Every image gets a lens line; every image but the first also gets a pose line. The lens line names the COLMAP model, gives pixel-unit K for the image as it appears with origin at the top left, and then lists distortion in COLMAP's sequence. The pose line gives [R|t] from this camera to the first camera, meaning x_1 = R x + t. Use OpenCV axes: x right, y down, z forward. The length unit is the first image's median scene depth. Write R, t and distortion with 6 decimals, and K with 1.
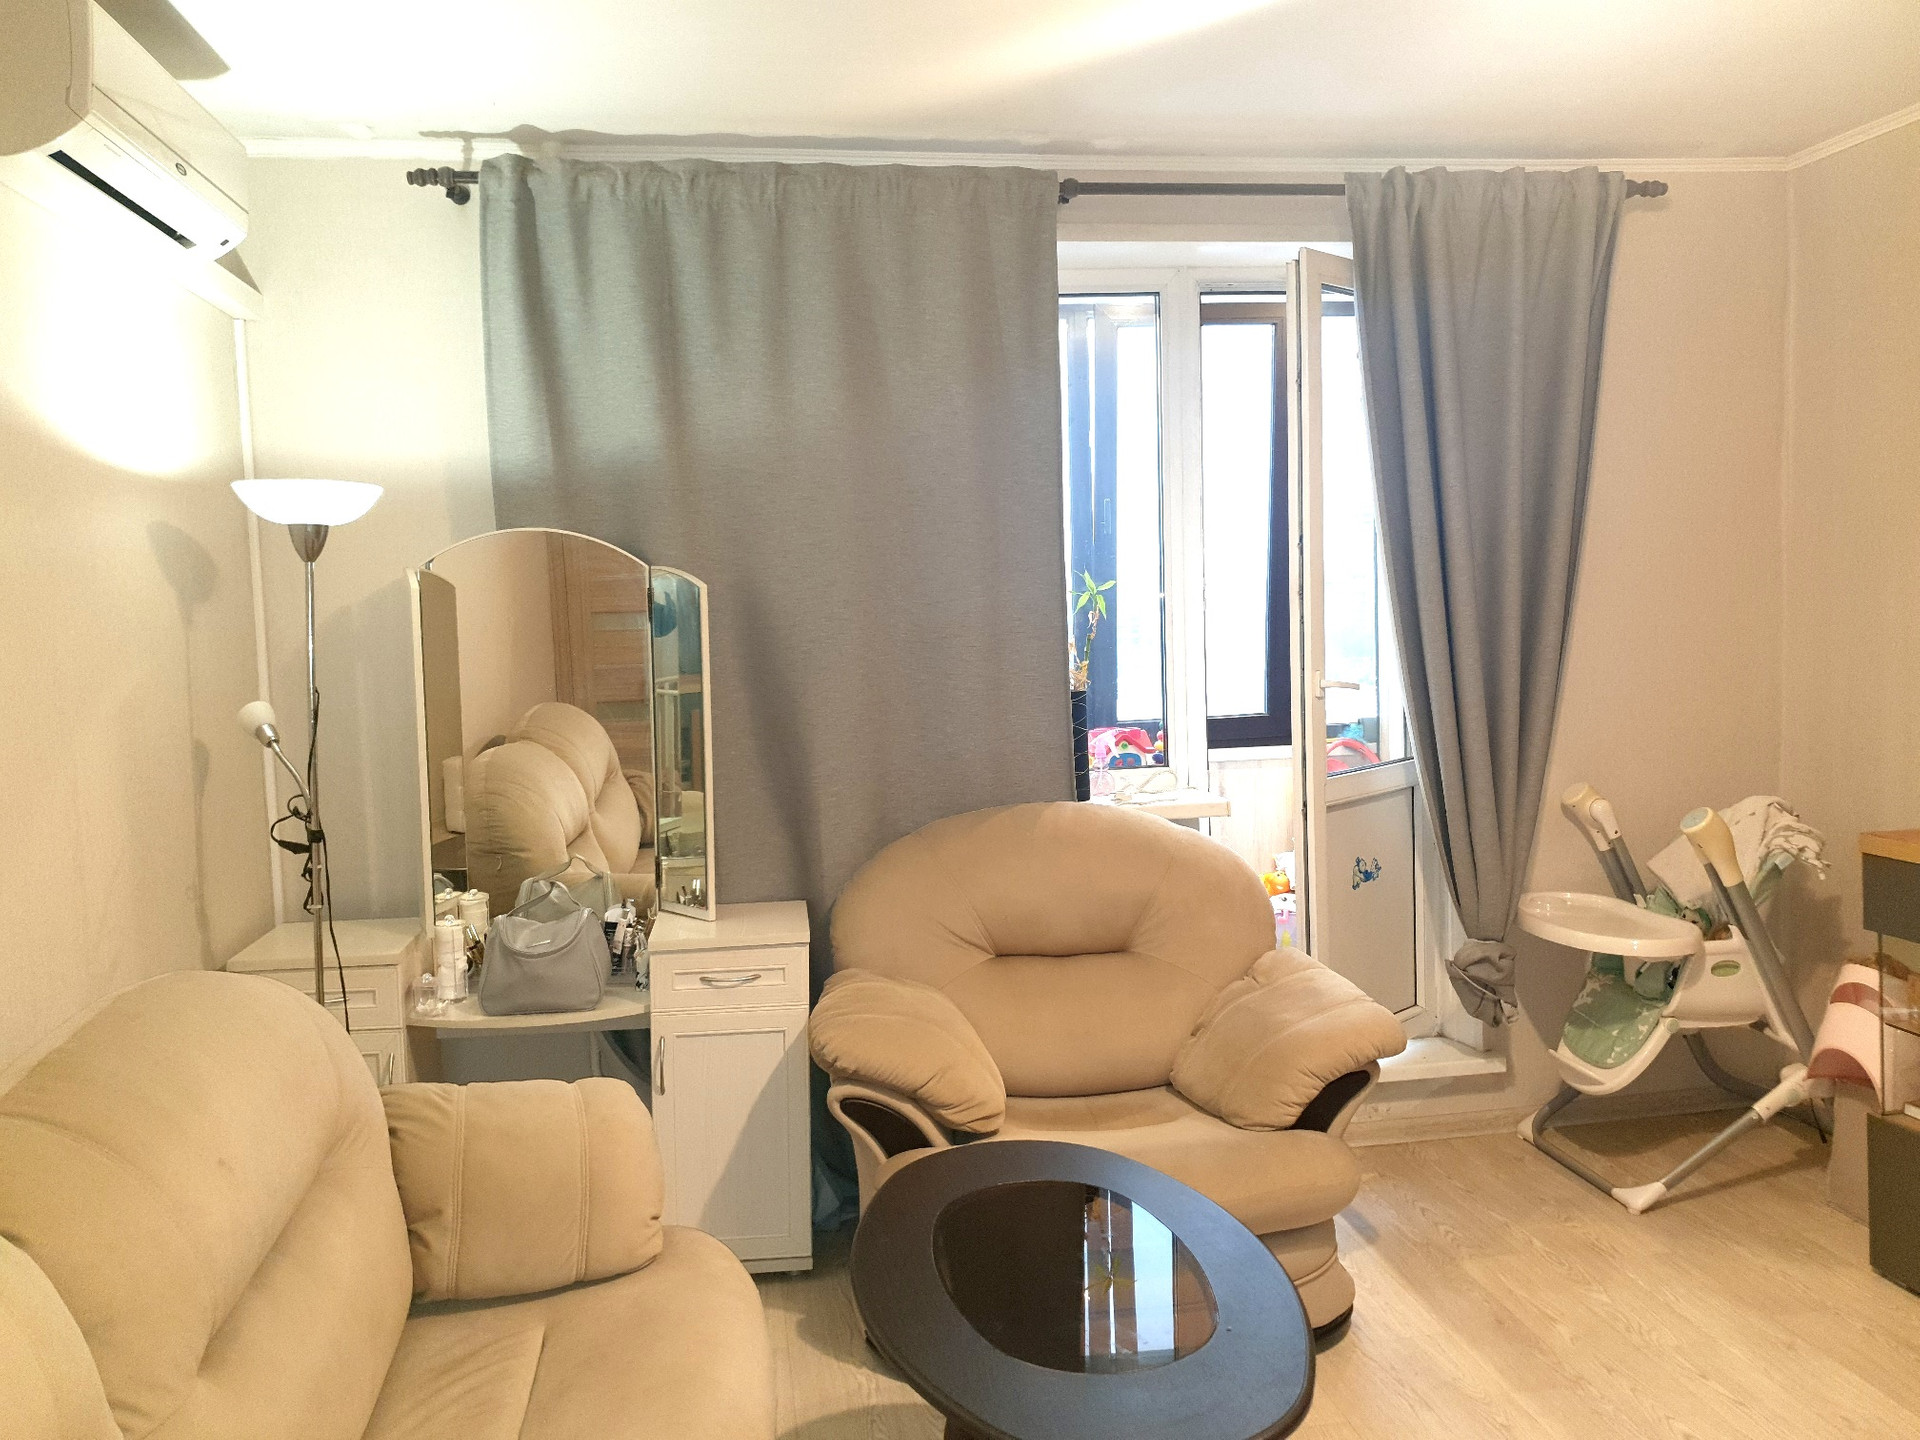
lens RADIAL K [[1481.6, 0, 960.0], [0, 1481.6, 720.0], [0, 0, 1]] dist [-0.005475, -0.003181]
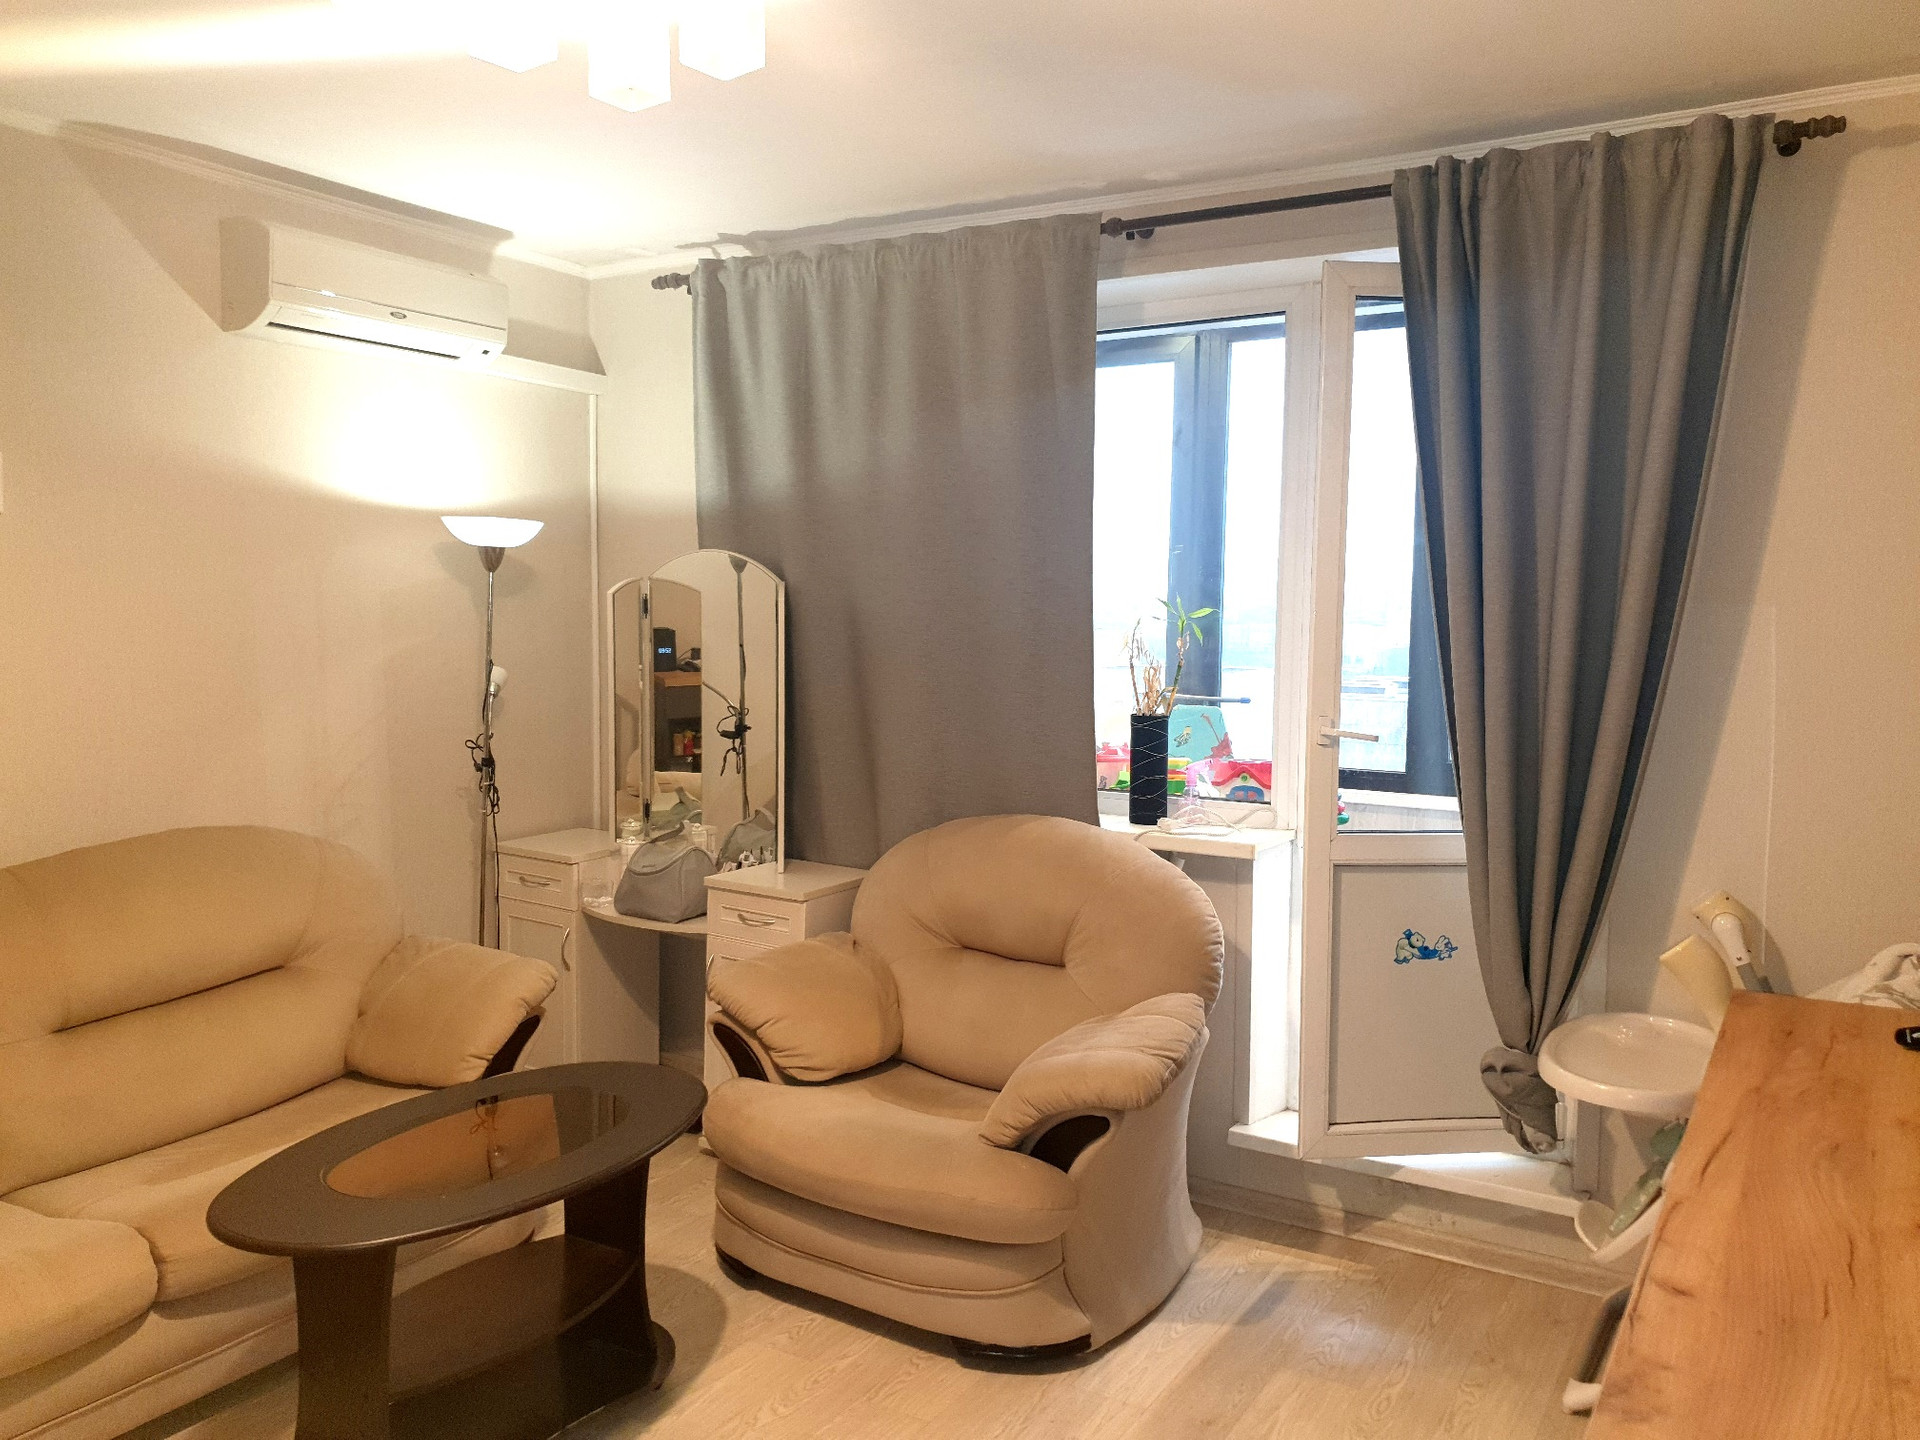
lens RADIAL K [[1481.6, 0, 960.0], [0, 1481.6, 720.0], [0, 0, 1]] dist [-0.005475, -0.003181]
pose [[0.765722, 0.092939, -0.636421, 0.692753], [-0.088073, 0.995335, 0.039386, -0.050010], [0.637113, 0.025892, 0.770336, 0.149606]]
